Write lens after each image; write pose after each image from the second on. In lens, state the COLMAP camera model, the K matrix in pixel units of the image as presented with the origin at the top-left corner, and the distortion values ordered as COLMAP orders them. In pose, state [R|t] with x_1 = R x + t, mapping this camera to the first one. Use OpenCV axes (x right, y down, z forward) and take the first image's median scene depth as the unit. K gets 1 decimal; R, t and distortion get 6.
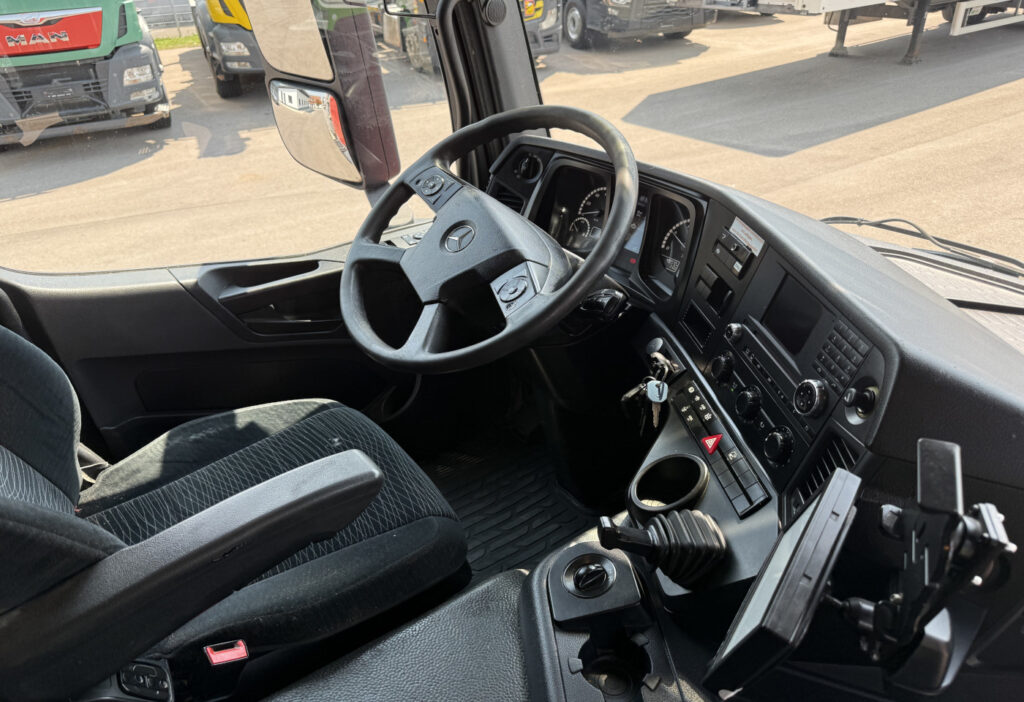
lens RADIAL K [[678.0, 0, 516.6], [0, 678.0, 401.0], [0, 0, 1]] dist [0.033824, -0.036021]
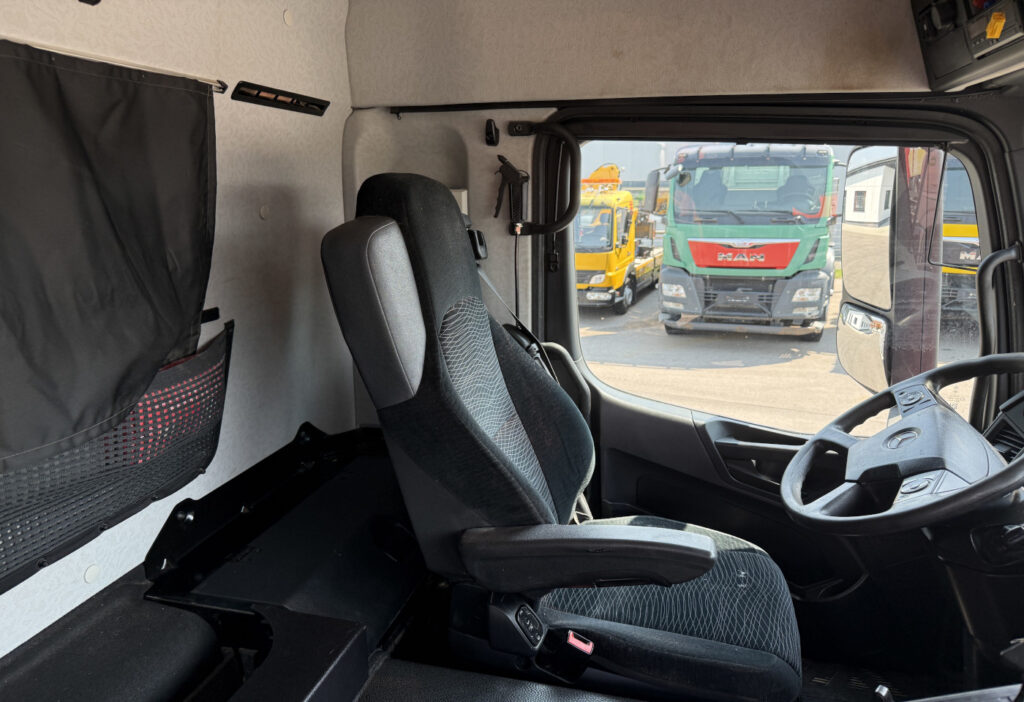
lens RADIAL K [[735.4, 0, 509.2], [0, 735.4, 341.9], [0, 0, 1]] dist [0.042908, -0.049441]
pose [[0.636475, 0.182201, -0.749468, 0.247970], [-0.453745, 0.874216, -0.172808, 0.078557], [0.623711, 0.450055, 0.639089, -0.161584]]
